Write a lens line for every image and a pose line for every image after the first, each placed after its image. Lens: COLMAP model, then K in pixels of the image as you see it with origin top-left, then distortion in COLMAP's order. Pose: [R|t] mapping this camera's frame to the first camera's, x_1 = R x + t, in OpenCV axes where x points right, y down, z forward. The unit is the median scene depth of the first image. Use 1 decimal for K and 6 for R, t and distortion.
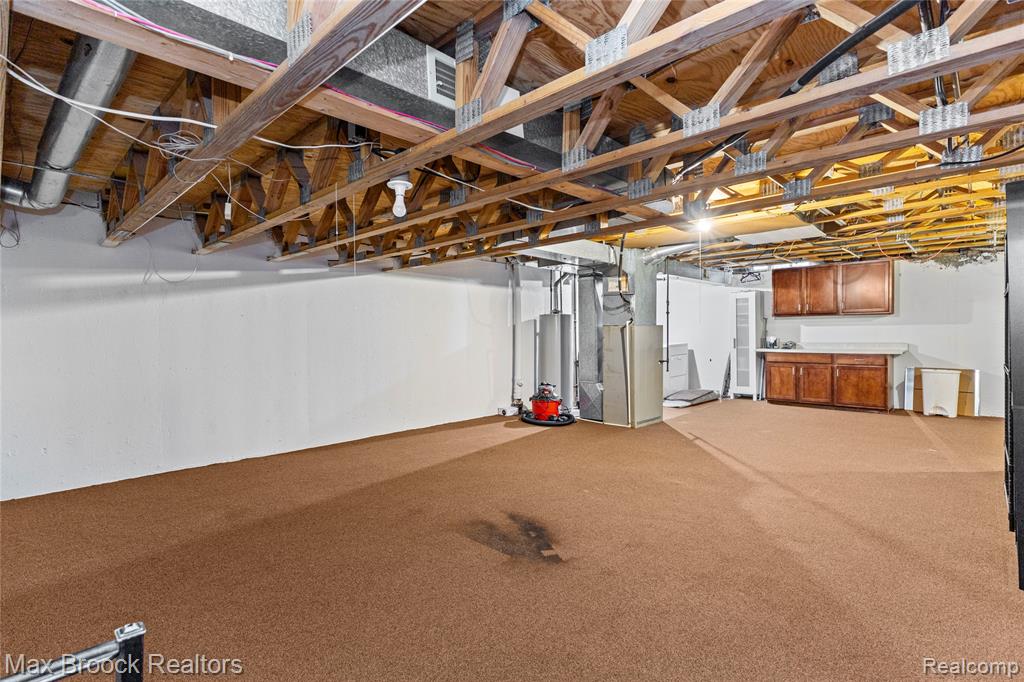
lens RADIAL K [[482.3, 0, 516.5], [0, 482.3, 342.6], [0, 0, 1]] dist [-0.007795, -0.000286]
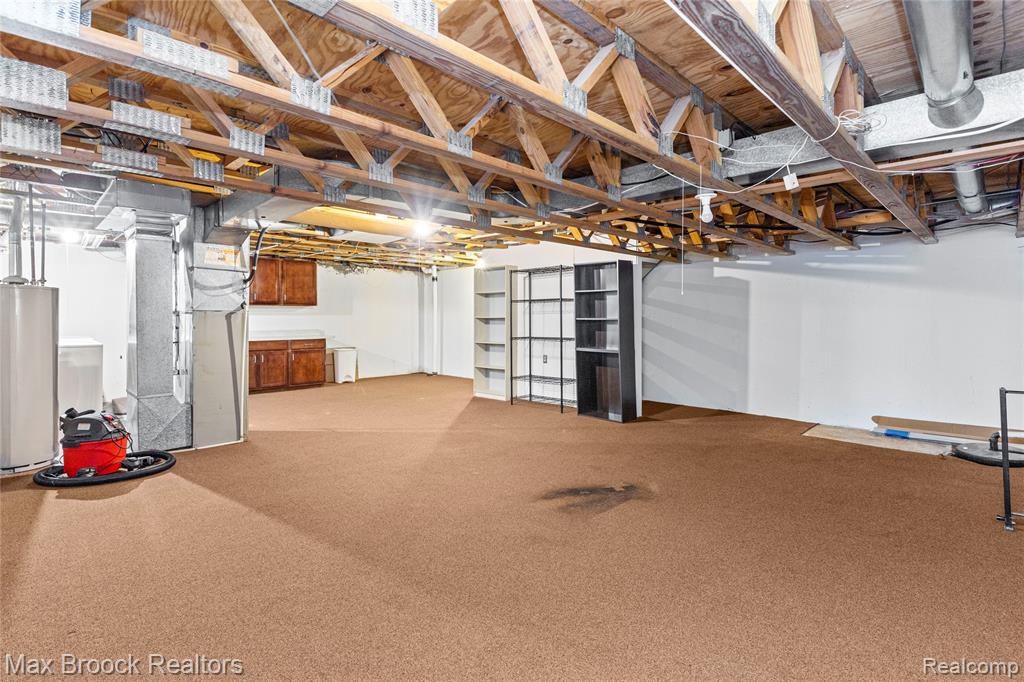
lens RADIAL K [[489.9, 0, 508.2], [0, 489.9, 344.8], [0, 0, 1]] dist [-0.000474, -0.000232]
pose [[0.035051, -0.045374, 0.998355, -0.451663], [0.020276, 0.998795, 0.044682, -0.006727], [-0.999180, 0.018677, 0.035929, 0.449320]]
